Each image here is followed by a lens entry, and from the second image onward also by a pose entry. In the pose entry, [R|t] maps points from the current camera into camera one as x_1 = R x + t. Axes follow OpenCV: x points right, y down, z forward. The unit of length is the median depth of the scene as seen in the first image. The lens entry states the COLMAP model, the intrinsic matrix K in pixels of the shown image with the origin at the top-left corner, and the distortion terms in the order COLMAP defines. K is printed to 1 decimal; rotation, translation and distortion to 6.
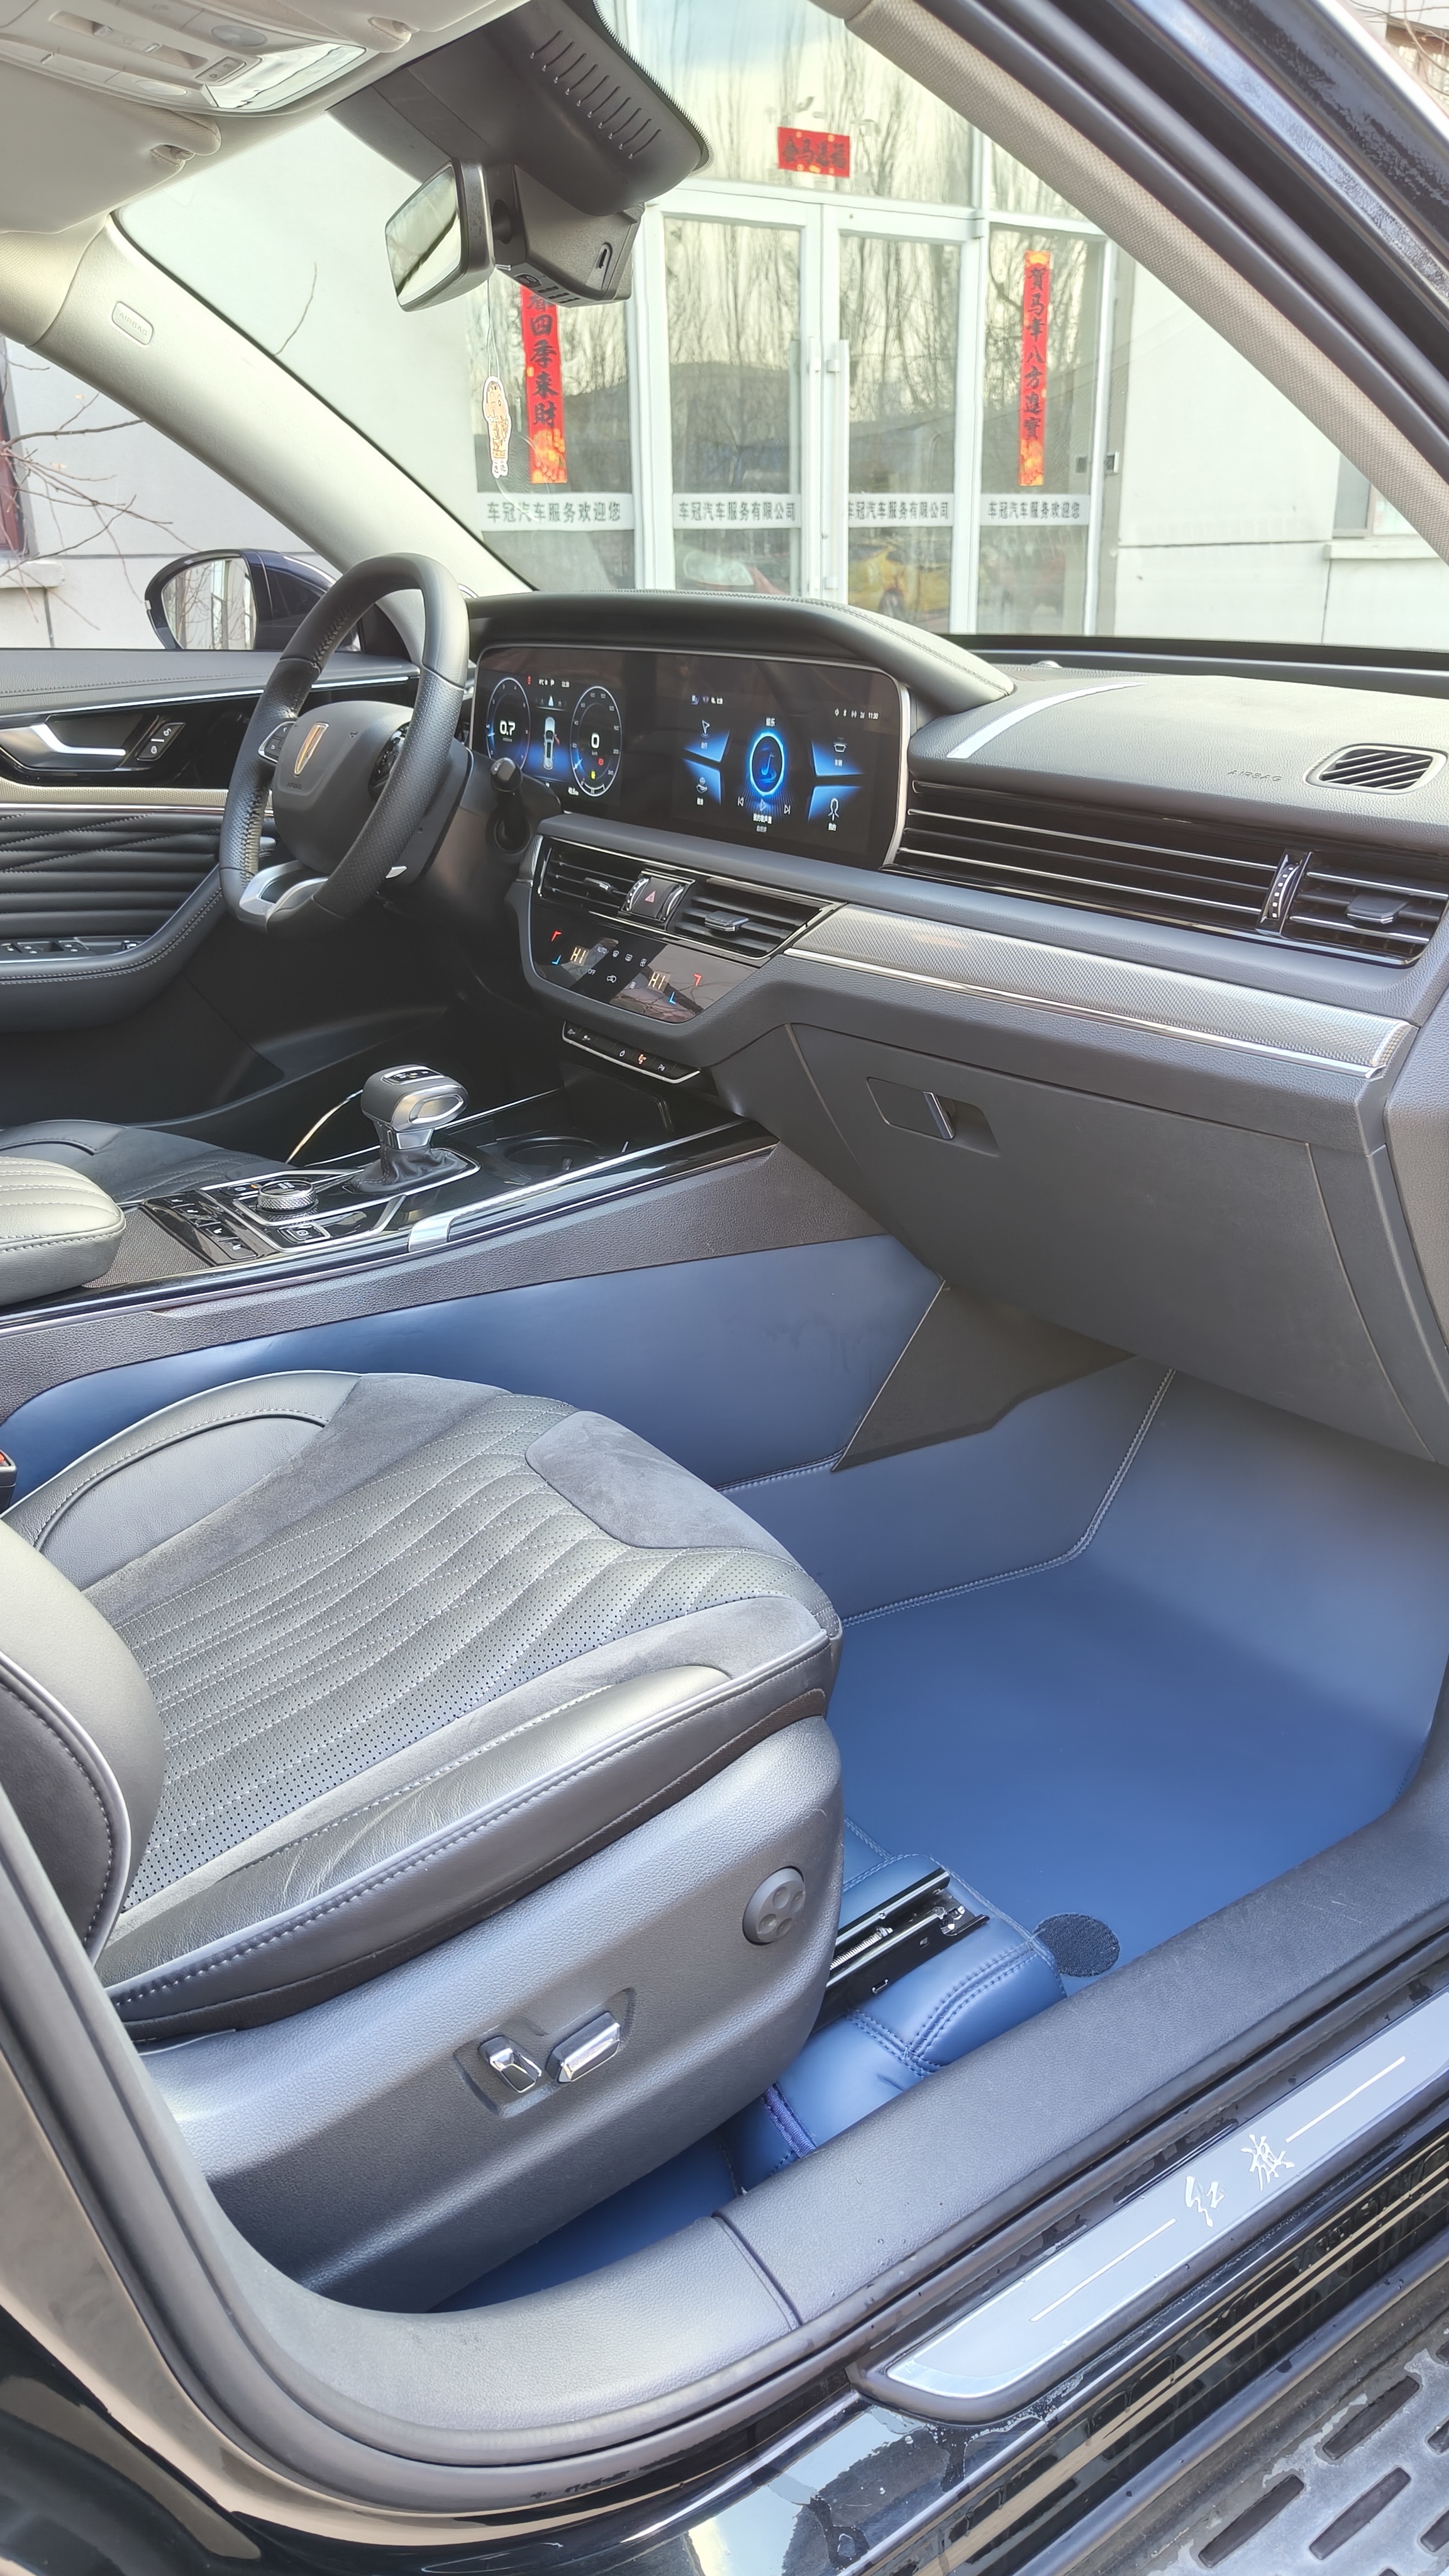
lens RADIAL K [[1805.1, 0, 724.5], [0, 1805.1, 1288.0], [0, 0, 1]] dist [0.004908, -0.000472]
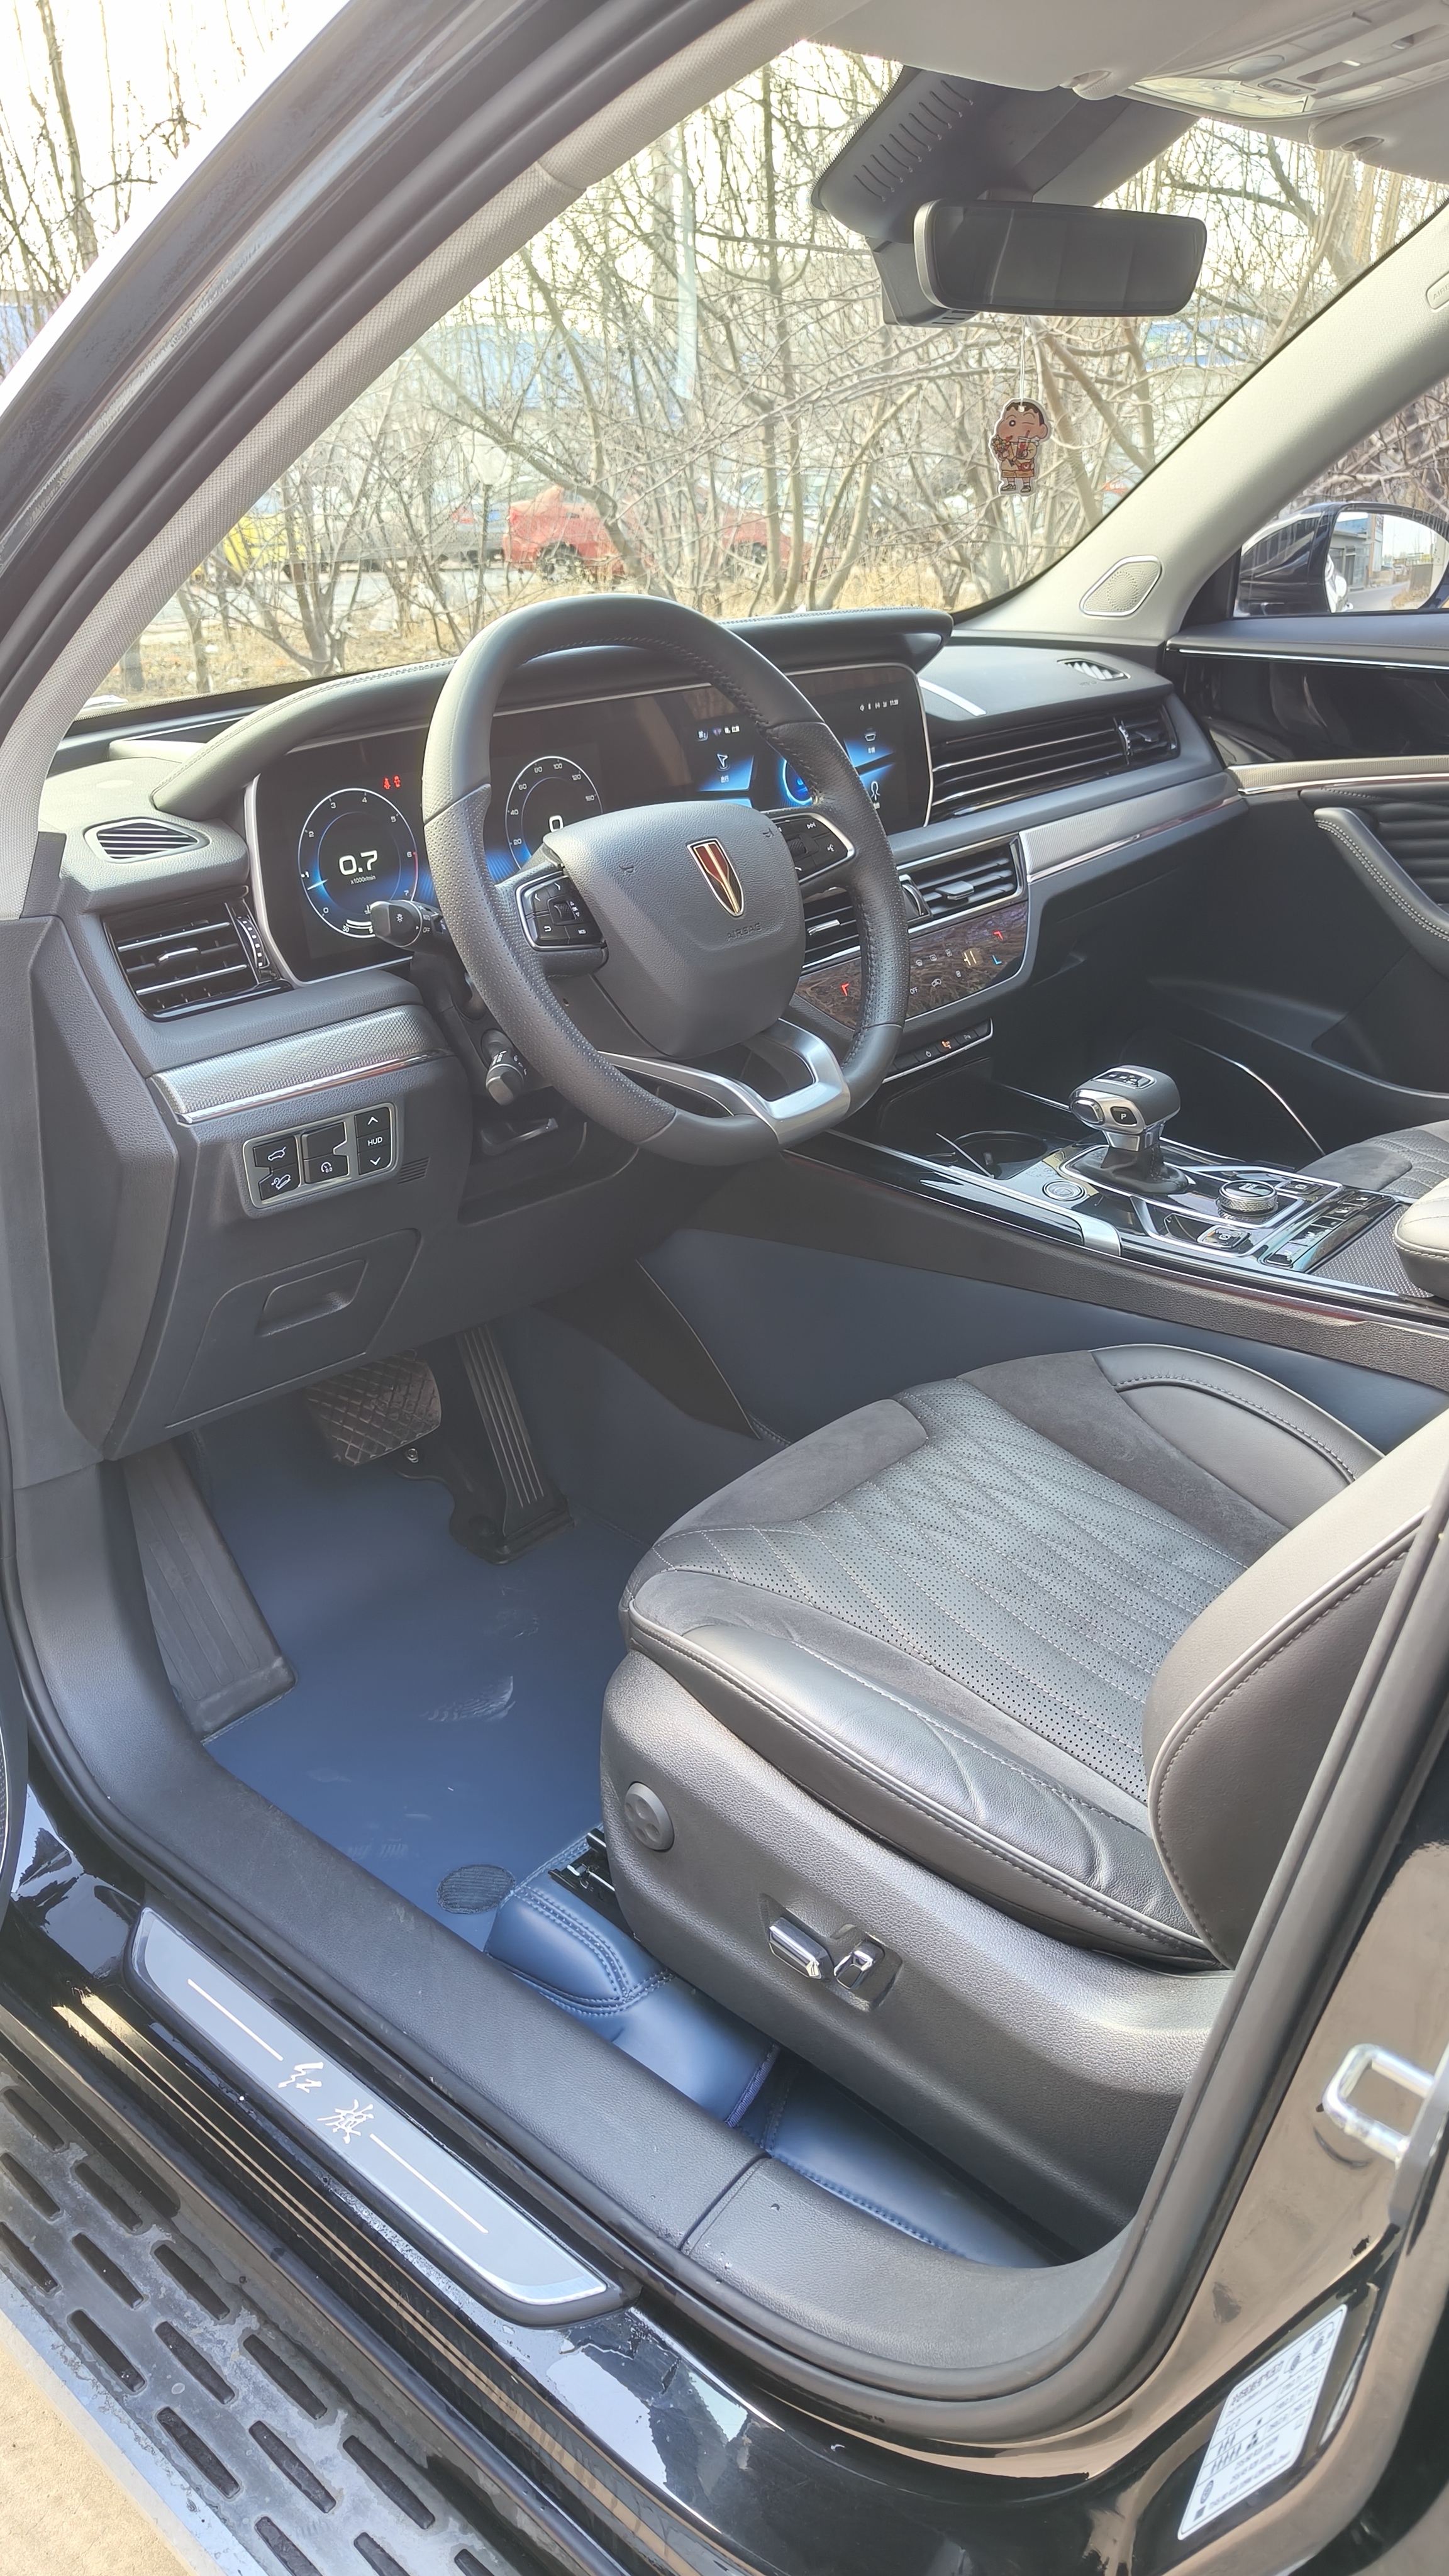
lens RADIAL K [[1805.1, 0, 724.5], [0, 1805.1, 1288.0], [0, 0, 1]] dist [0.004908, -0.000472]
pose [[-0.258021, -0.369142, 0.892838, -1.012480], [0.392878, 0.804182, 0.446025, -0.536340], [-0.882651, 0.465860, -0.062468, 1.246952]]
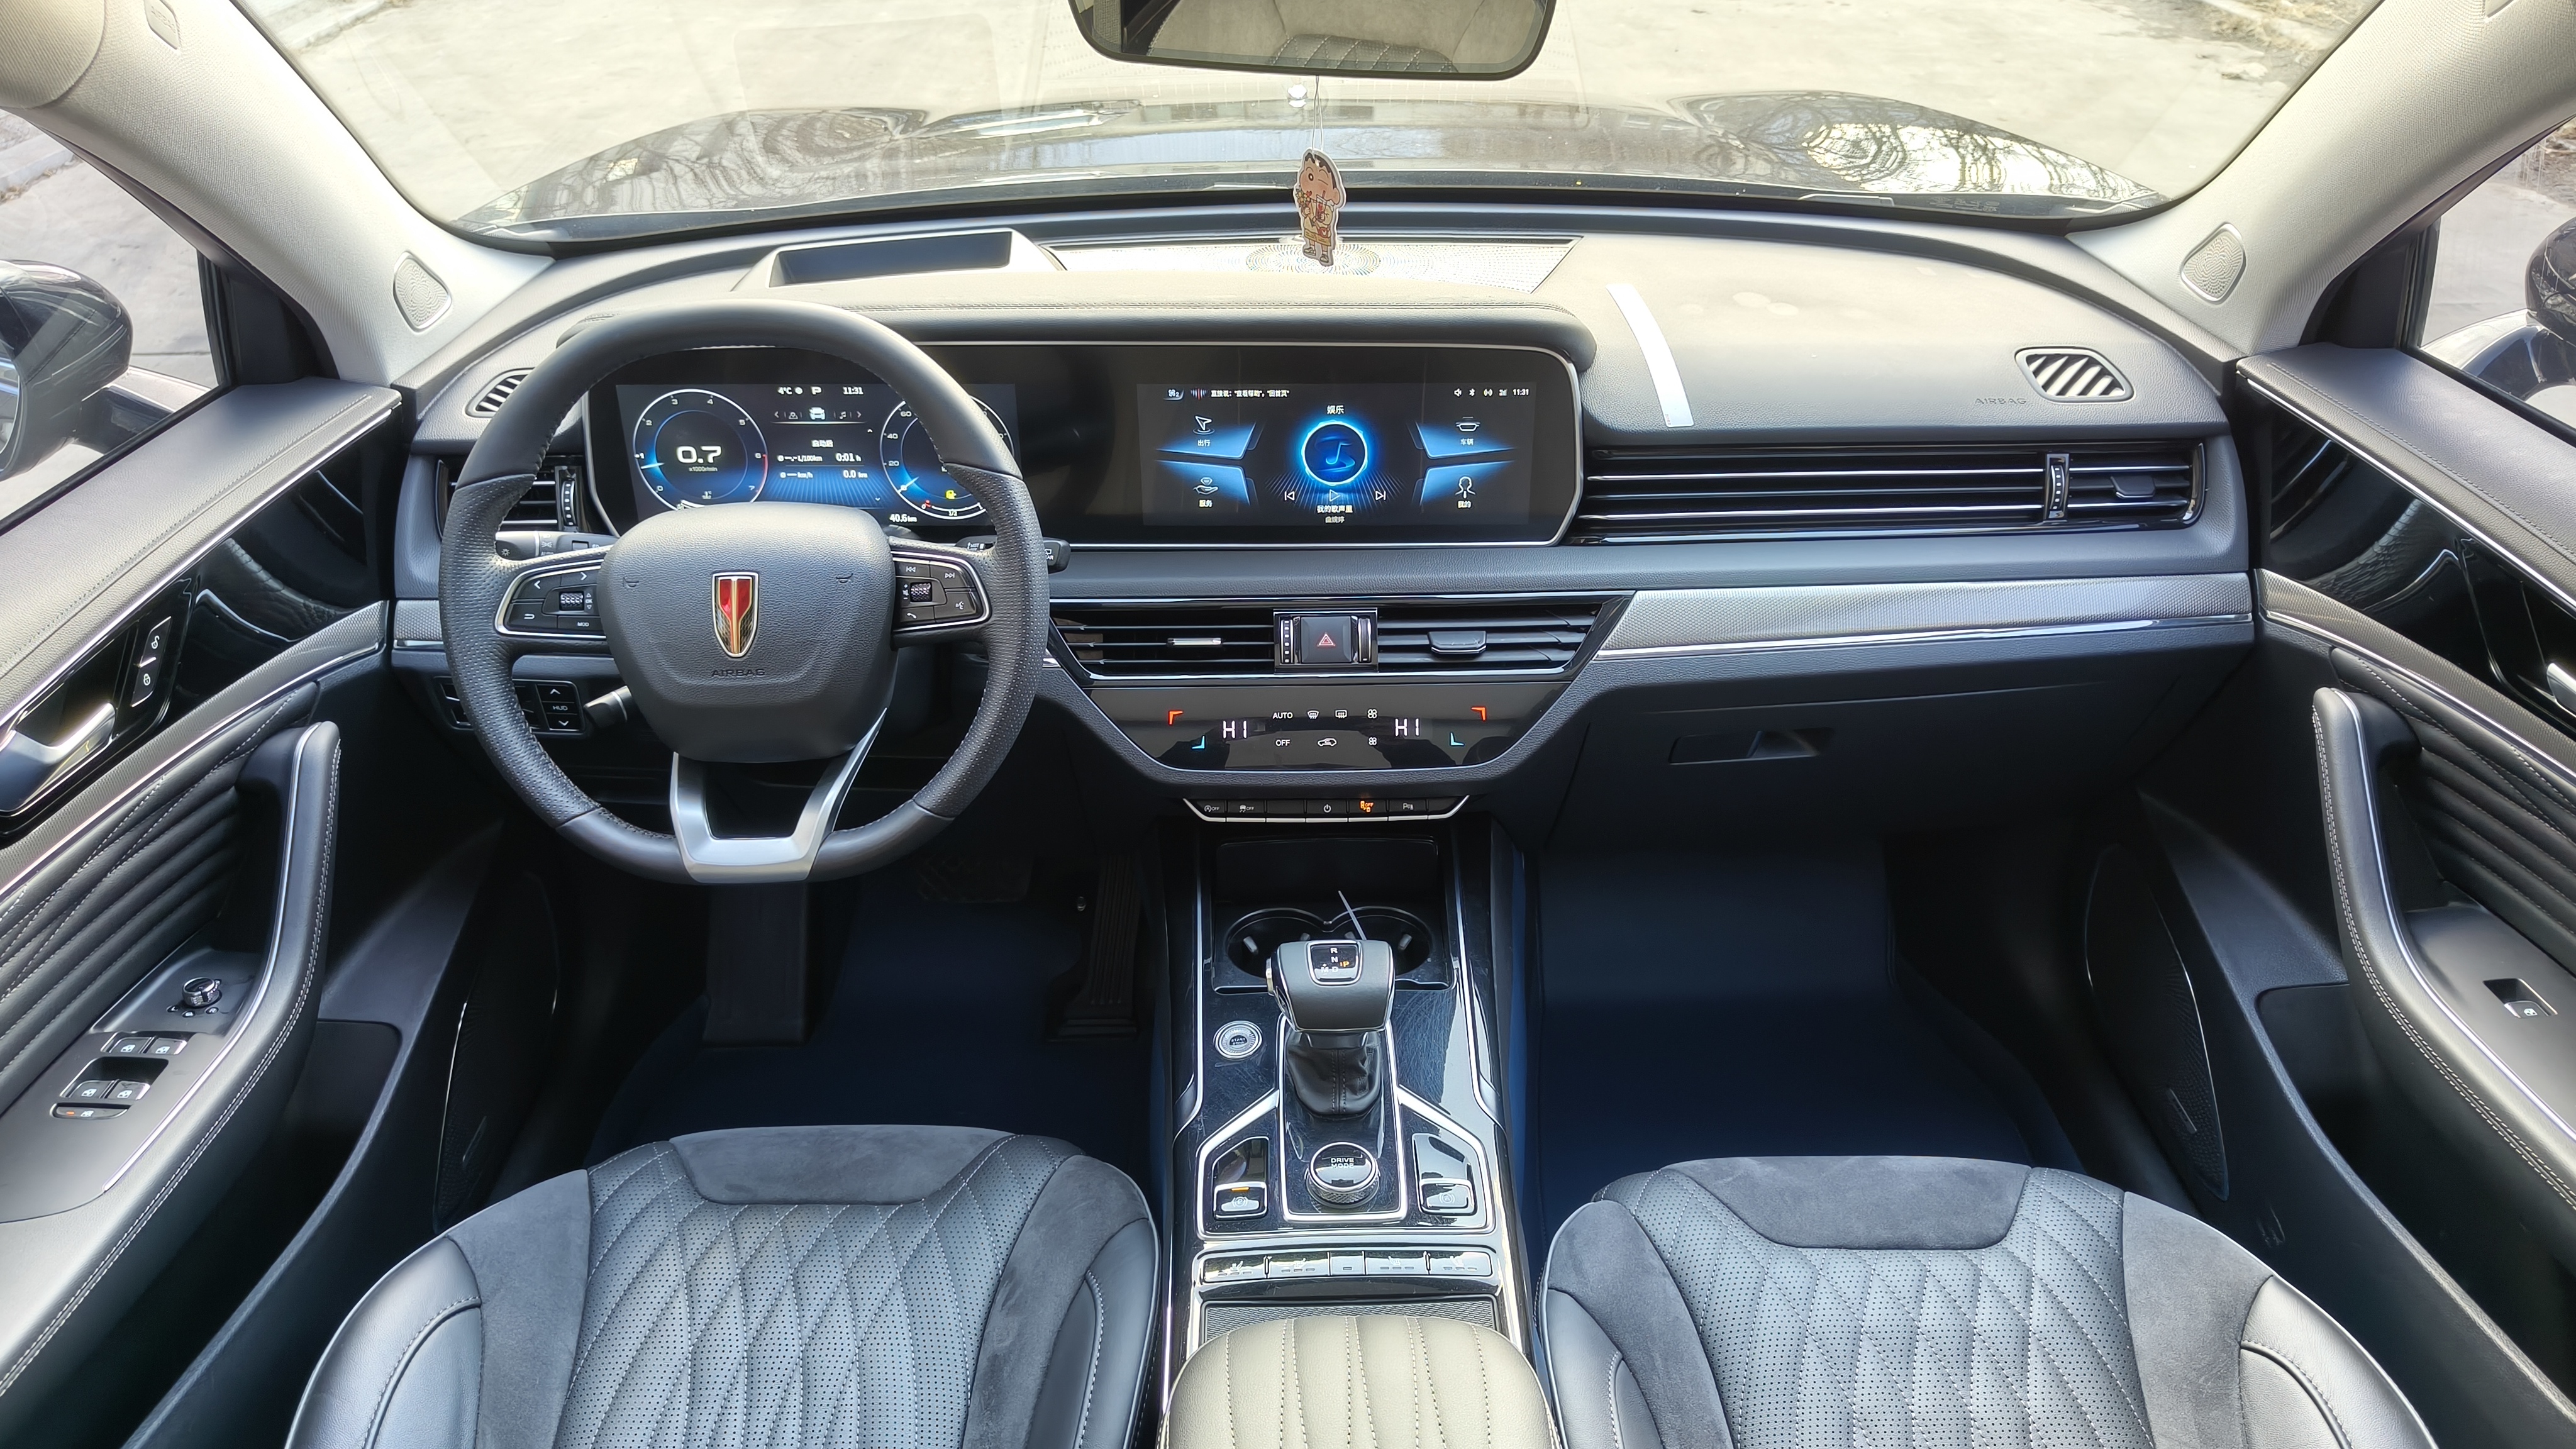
lens RADIAL K [[1795.5, 0, 1288.0], [0, 1795.5, 724.5], [0, 0, 1]] dist [0.039552, -0.000316]
pose [[0.551256, -0.435939, 0.711389, -0.692549], [0.310491, 0.898589, 0.310054, -0.455875], [-0.774410, 0.049961, 0.630708, 0.456968]]
